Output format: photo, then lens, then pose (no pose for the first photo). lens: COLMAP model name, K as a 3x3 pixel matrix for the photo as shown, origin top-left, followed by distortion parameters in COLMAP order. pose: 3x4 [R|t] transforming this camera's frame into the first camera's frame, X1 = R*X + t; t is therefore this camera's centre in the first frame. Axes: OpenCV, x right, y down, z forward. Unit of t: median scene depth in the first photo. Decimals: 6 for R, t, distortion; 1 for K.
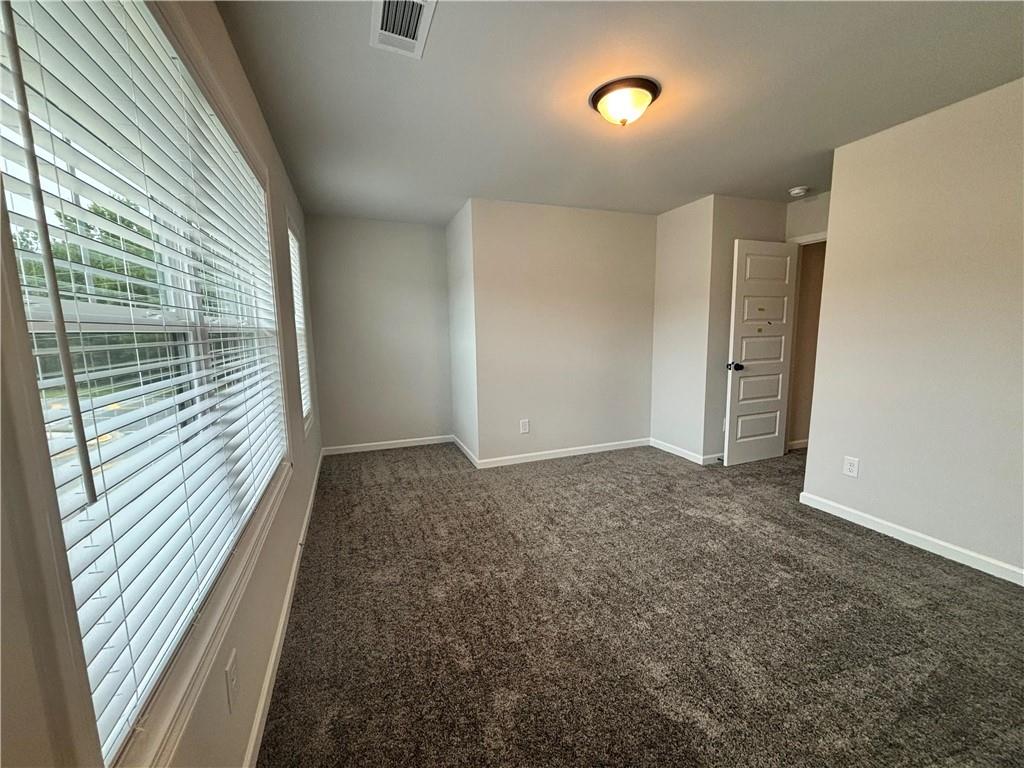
lens RADIAL K [[413.3, 0, 510.0], [0, 413.3, 385.7], [0, 0, 1]] dist [-0.000345, 0.000482]
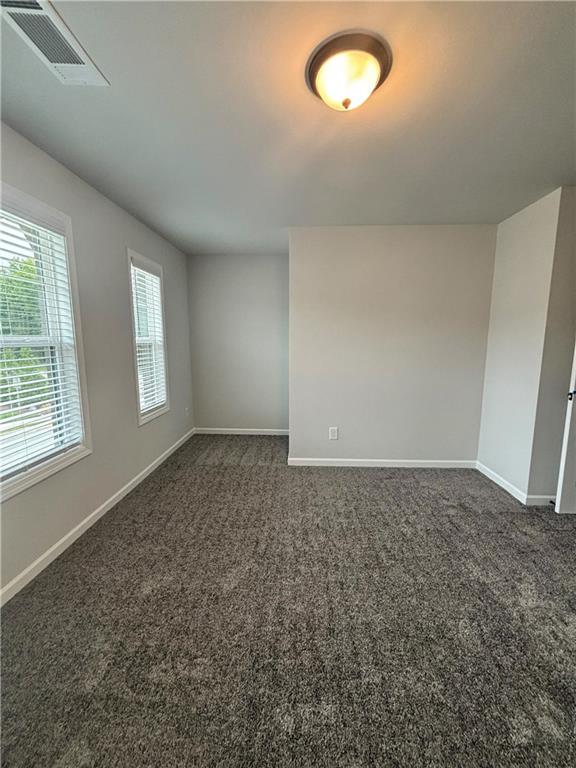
lens RADIAL K [[310.0, 0, 302.2], [0, 310.0, 383.2], [0, 0, 1]] dist [-0.000345, 0.000482]
pose [[0.929790, 0.077169, -0.359910, 0.244817], [-0.076592, 0.996936, 0.015888, -0.039038], [0.360034, 0.012794, 0.932852, 0.218295]]
